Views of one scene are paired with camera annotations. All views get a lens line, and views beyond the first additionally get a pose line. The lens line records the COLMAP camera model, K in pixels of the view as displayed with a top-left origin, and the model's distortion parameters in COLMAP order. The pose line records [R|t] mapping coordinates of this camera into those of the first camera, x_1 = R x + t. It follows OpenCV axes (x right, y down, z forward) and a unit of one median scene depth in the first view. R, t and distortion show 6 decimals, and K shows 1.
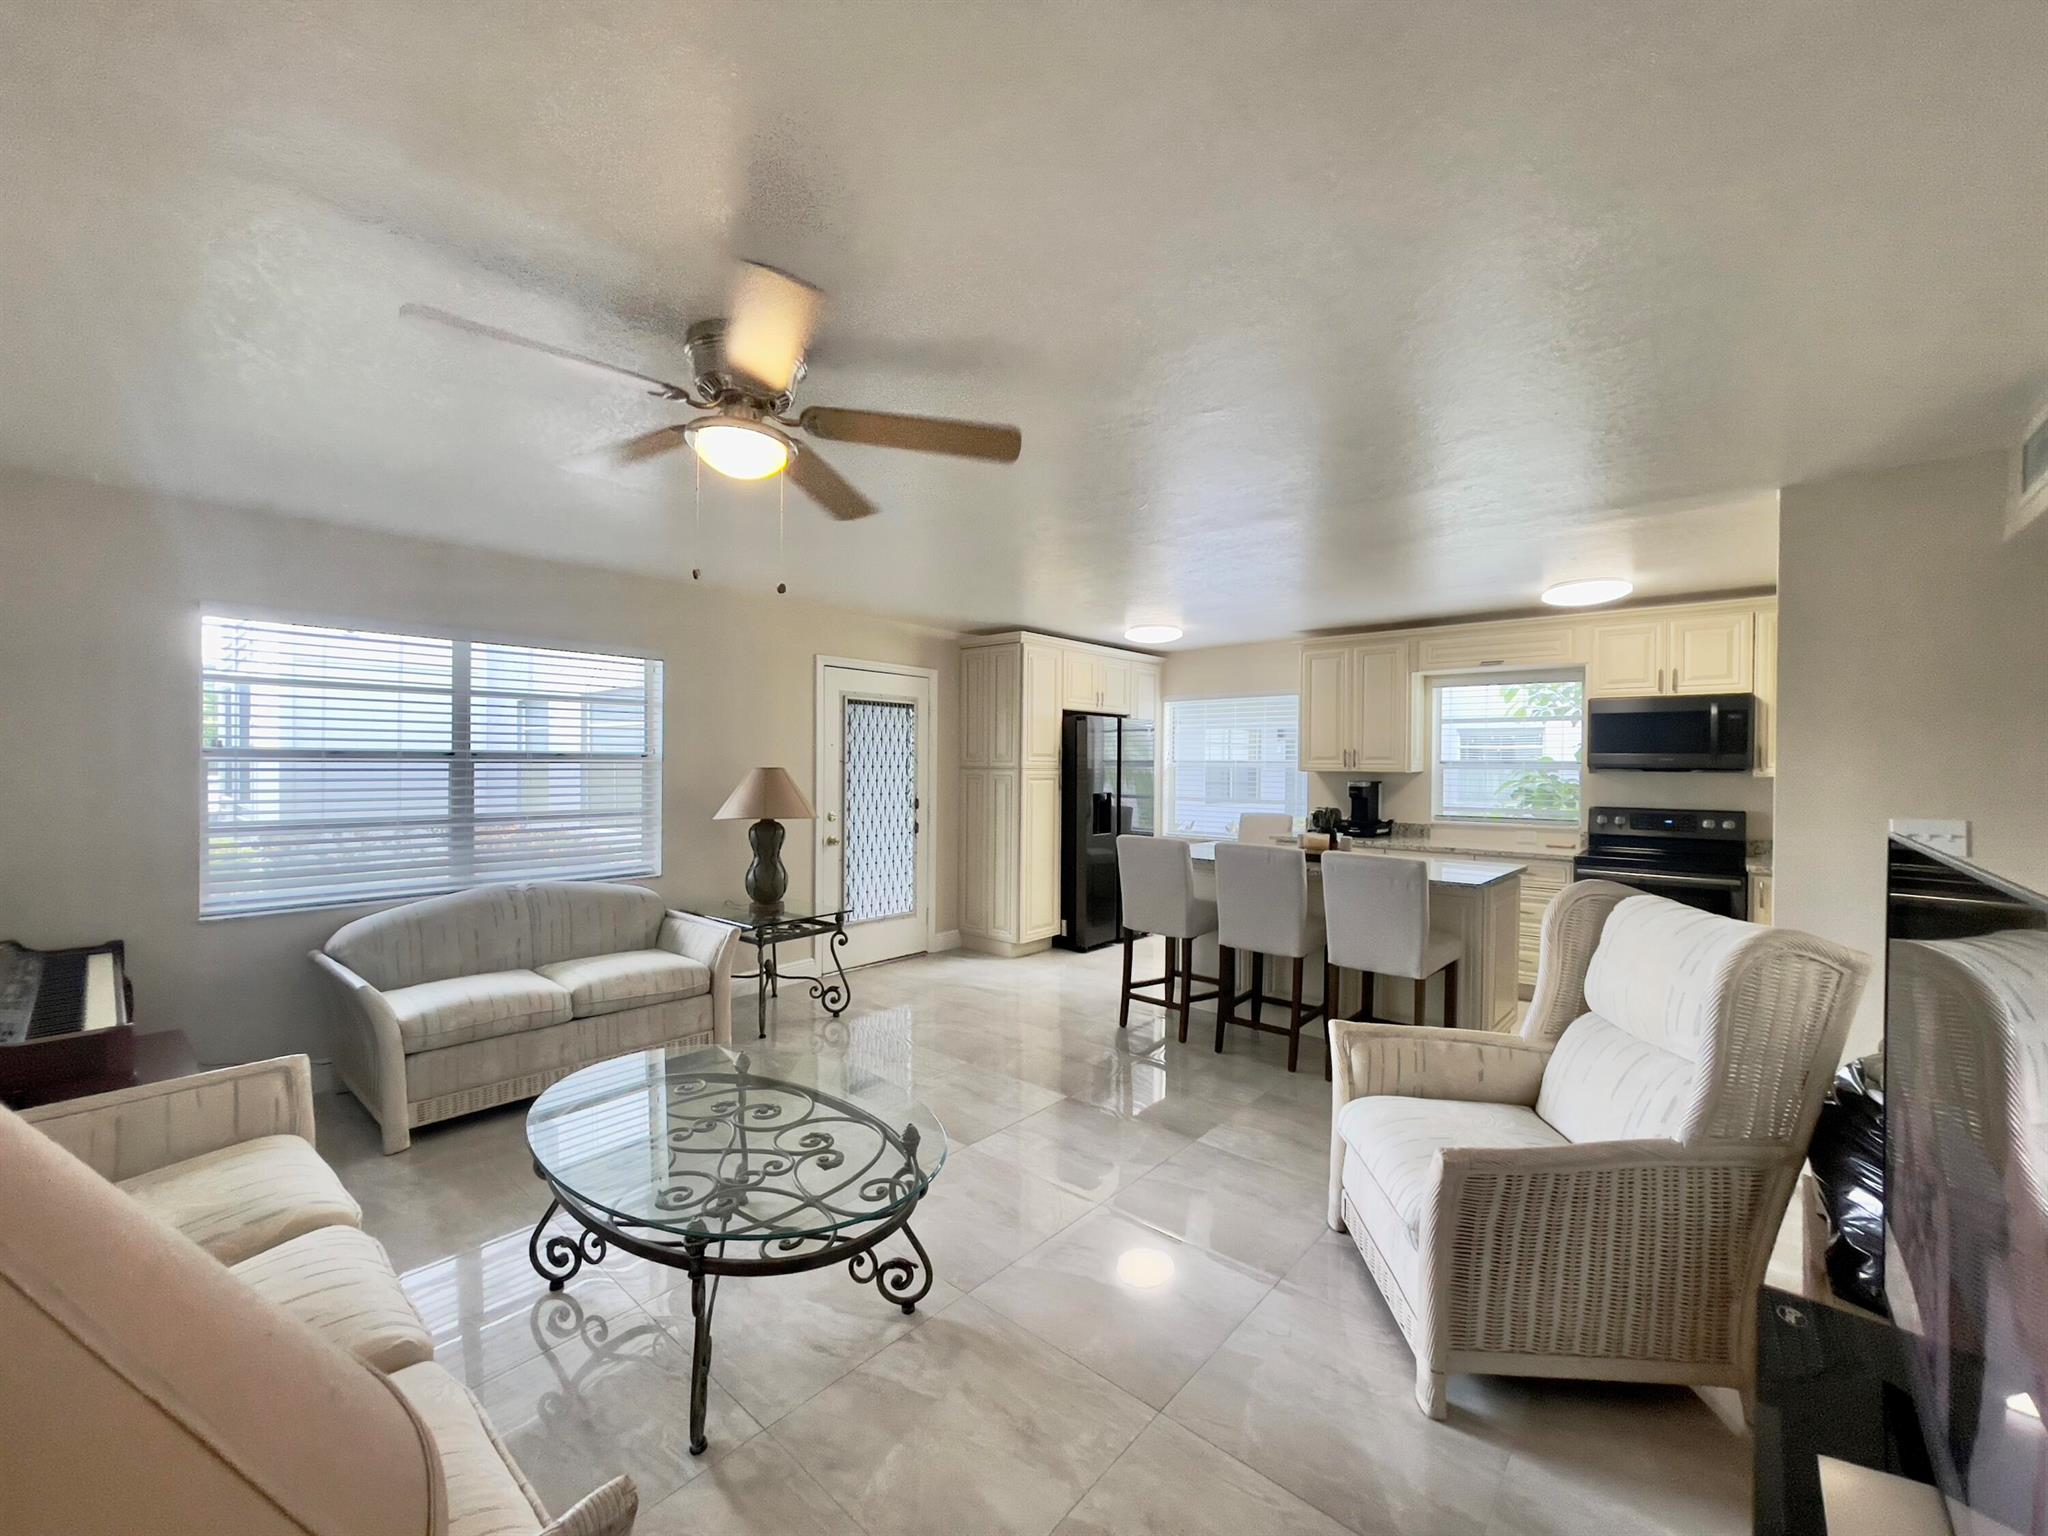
lens RADIAL K [[831.7, 0, 1024.0], [0, 831.7, 768.0], [0, 0, 1]] dist [-0.000406, 0.000336]
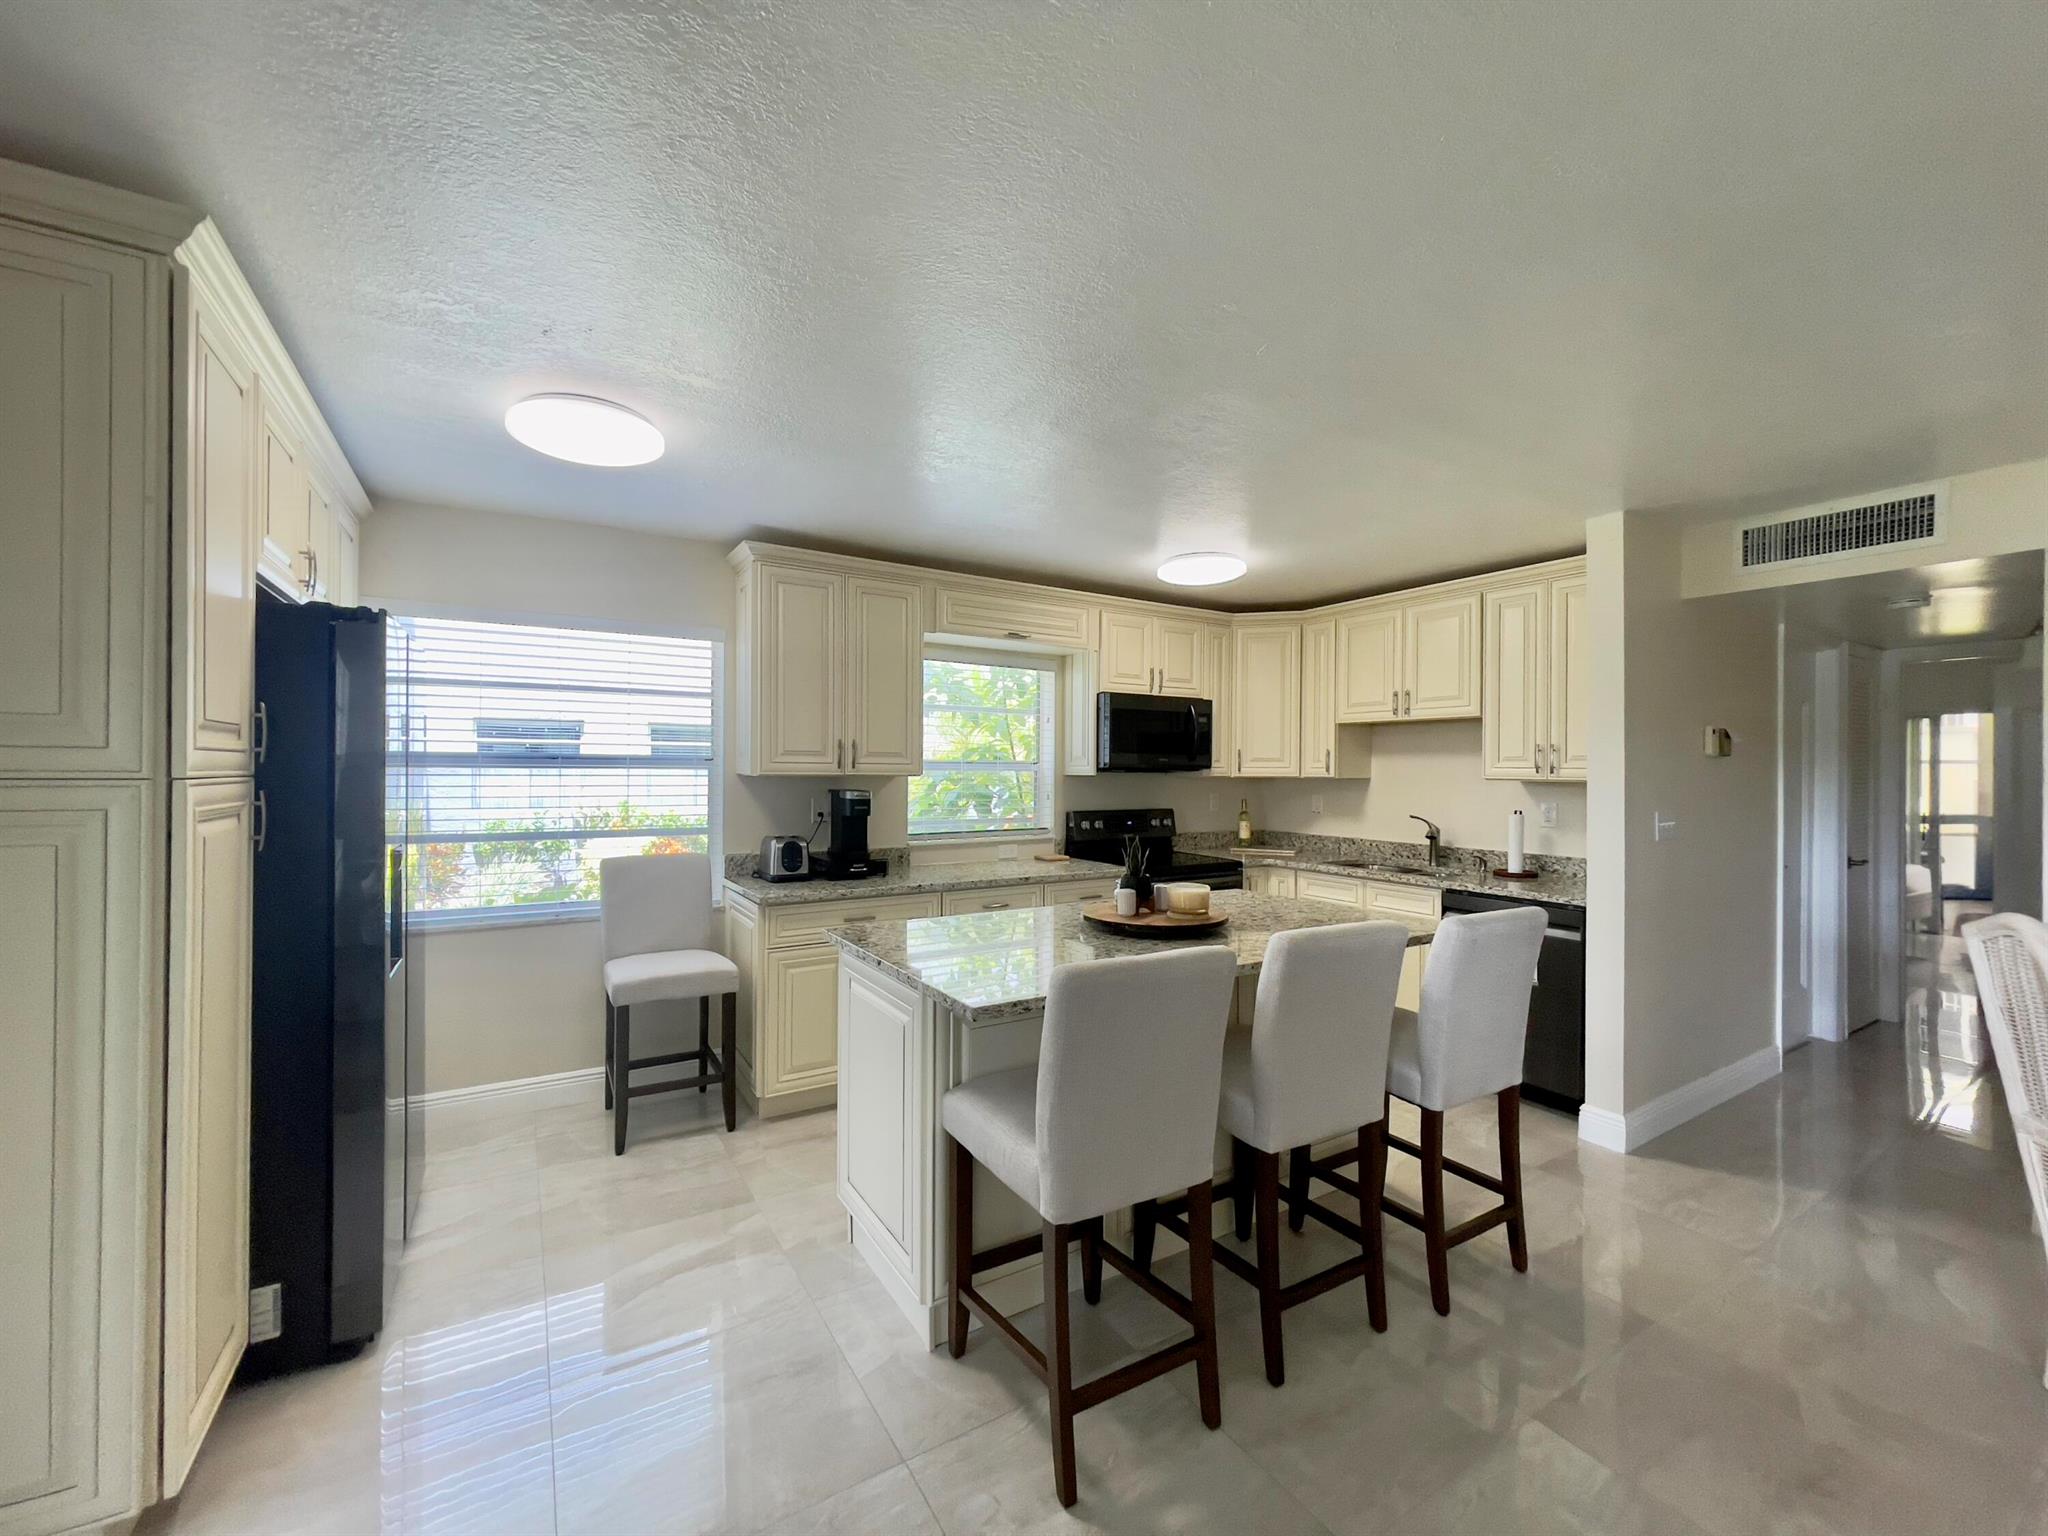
lens RADIAL K [[831.7, 0, 1024.0], [0, 831.7, 768.0], [0, 0, 1]] dist [-0.000406, 0.000336]
pose [[0.290560, -0.002583, 0.956853, -0.195227], [0.004249, 0.999990, 0.001409, -0.001991], [-0.956847, 0.003657, 0.290568, 0.766760]]
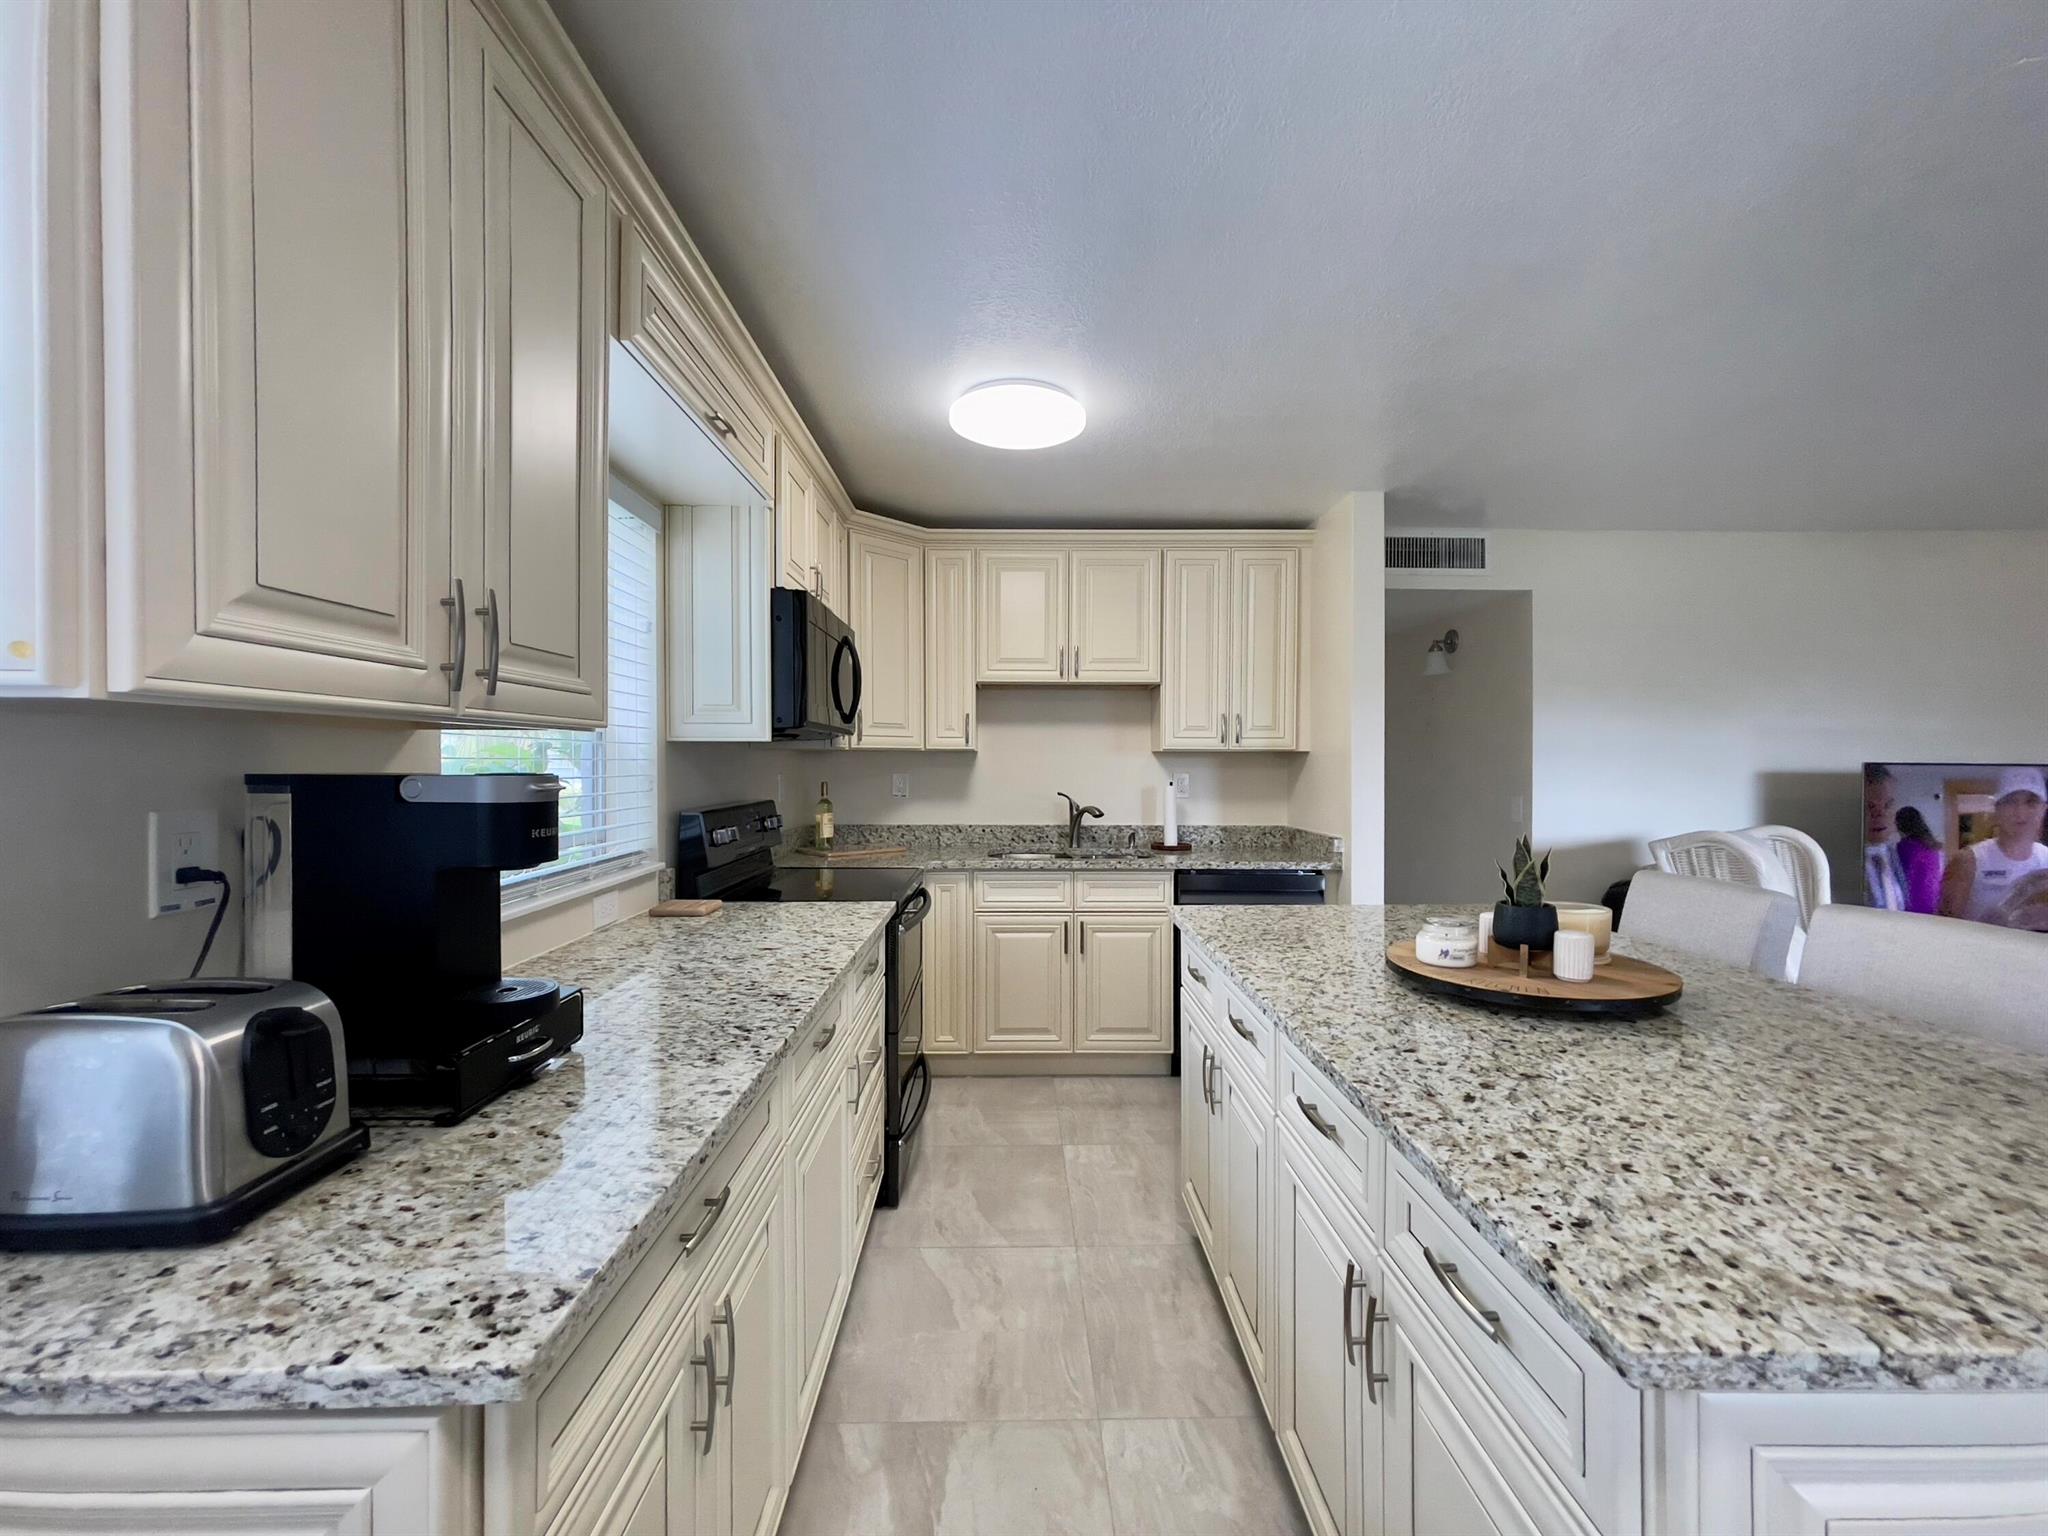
lens RADIAL K [[826.2, 0, 1024.0], [0, 826.2, 768.0], [0, 0, 1]] dist [0.000384, 0.000076]
pose [[-0.673946, -0.015477, 0.738619, 0.207161], [-0.000199, 0.999784, 0.020767, 0.011991], [-0.738781, 0.013849, -0.673804, 1.147432]]
